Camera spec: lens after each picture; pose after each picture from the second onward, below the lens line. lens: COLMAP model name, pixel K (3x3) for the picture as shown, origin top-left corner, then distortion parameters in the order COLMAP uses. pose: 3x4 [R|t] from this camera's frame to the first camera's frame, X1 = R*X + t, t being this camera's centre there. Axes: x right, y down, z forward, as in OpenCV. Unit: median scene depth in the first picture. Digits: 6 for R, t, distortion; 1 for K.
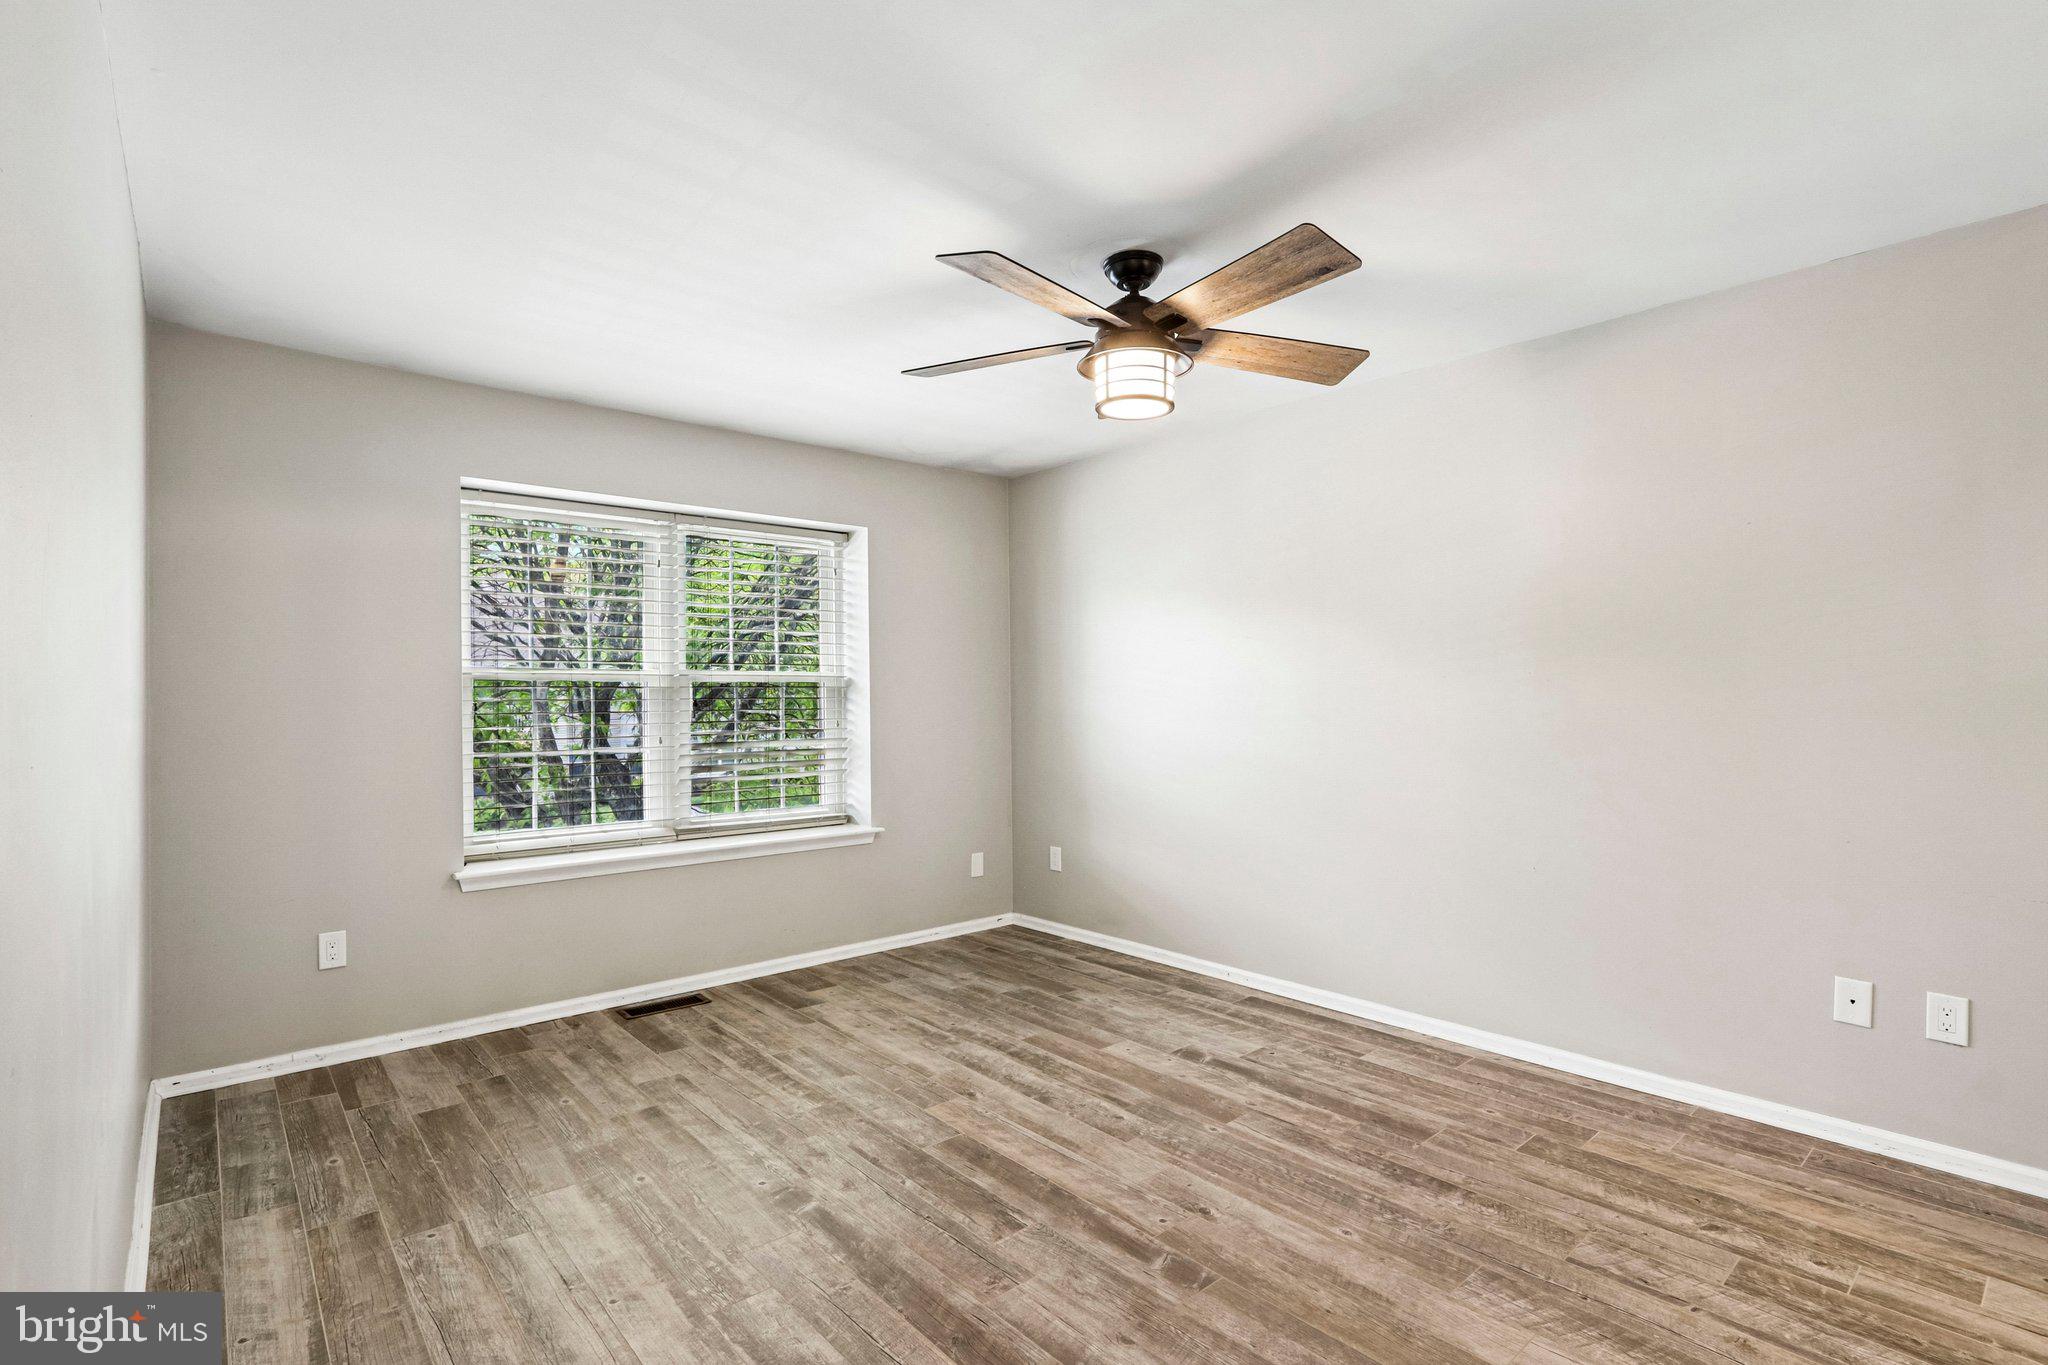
lens RADIAL K [[954.8, 0, 1031.0], [0, 954.8, 692.4], [0, 0, 1]] dist [-0.016419, 0.002094]
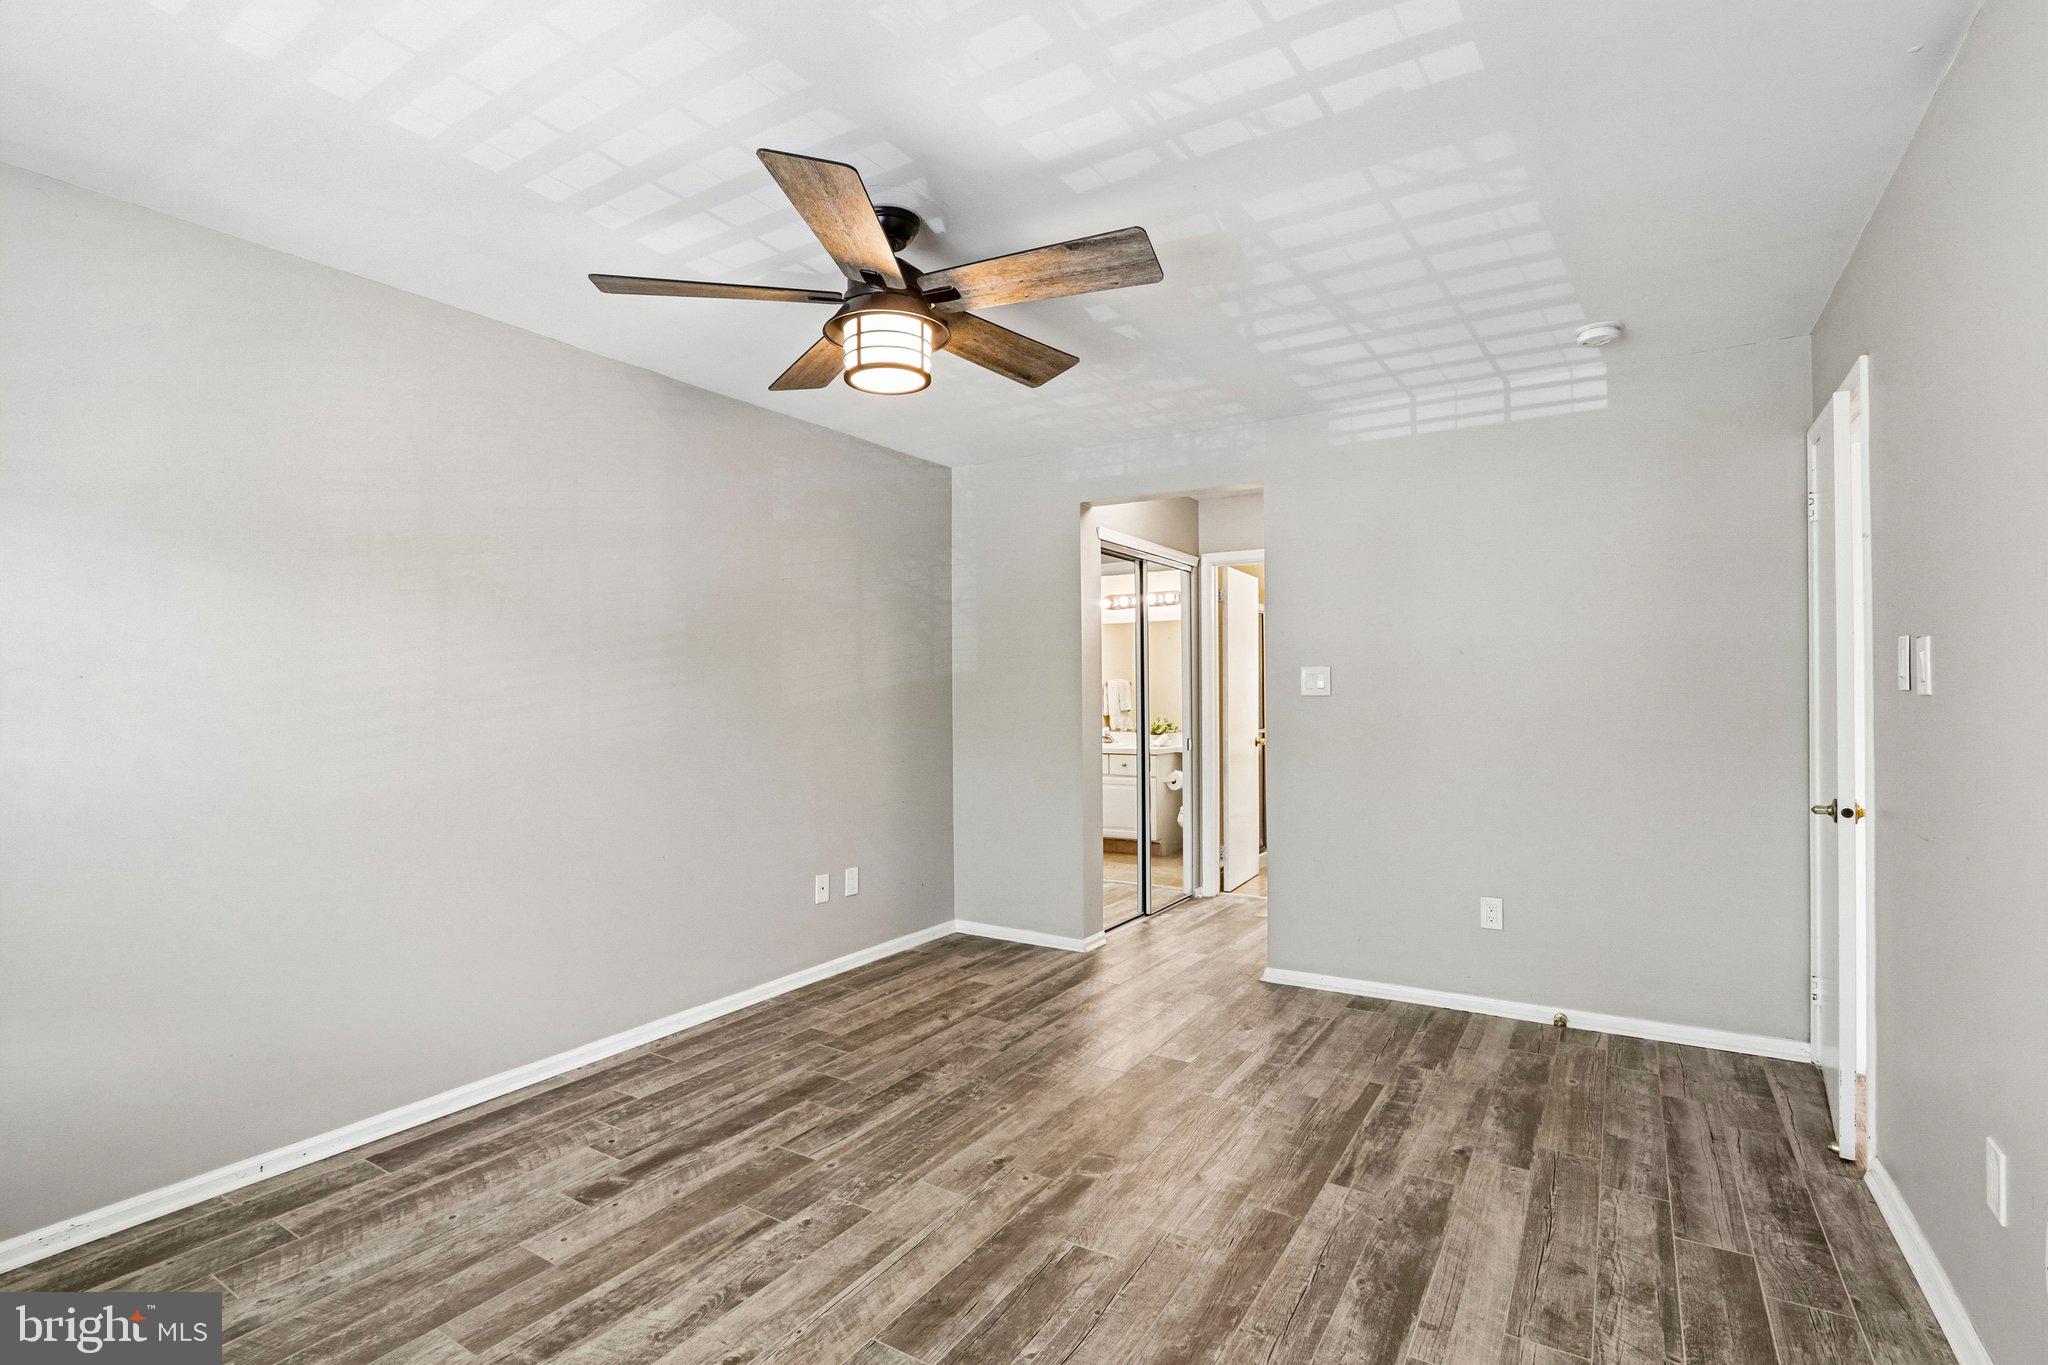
lens RADIAL K [[962.3, 0, 1018.9], [0, 962.3, 678.6], [0, 0, 1]] dist [-0.014899, 0.001535]
pose [[-0.292947, 0.026504, 0.955761, -0.797425], [0.001345, 0.999626, -0.027309, 0.016236], [-0.956128, -0.006715, -0.292873, 1.158784]]
